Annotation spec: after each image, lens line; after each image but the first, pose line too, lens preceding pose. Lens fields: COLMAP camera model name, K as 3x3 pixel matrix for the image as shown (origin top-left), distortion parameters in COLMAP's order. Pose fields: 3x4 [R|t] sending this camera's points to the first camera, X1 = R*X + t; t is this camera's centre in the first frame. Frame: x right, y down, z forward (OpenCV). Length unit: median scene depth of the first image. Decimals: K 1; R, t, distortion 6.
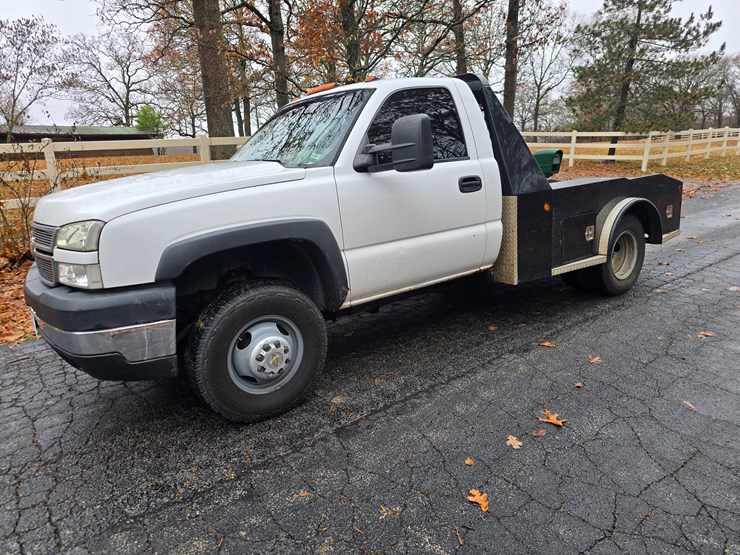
lens RADIAL K [[499.2, 0, 361.2], [0, 499.2, 274.2], [0, 0, 1]] dist [0.050044, -0.038576]
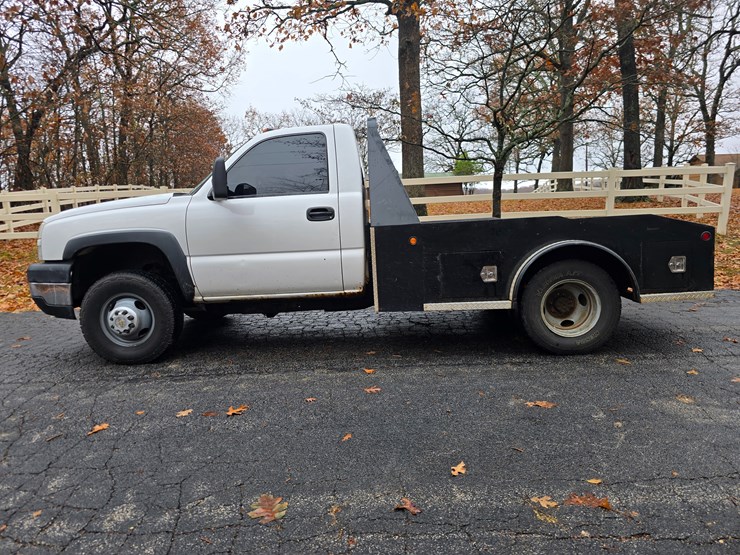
lens RADIAL K [[498.0, 0, 363.9], [0, 498.0, 274.3], [0, 0, 1]] dist [0.050615, -0.040271]
pose [[0.794999, 0.098403, -0.598576, 0.989216], [-0.146322, 0.988726, -0.031796, -0.022099], [0.588699, 0.112862, 0.800435, 0.166019]]
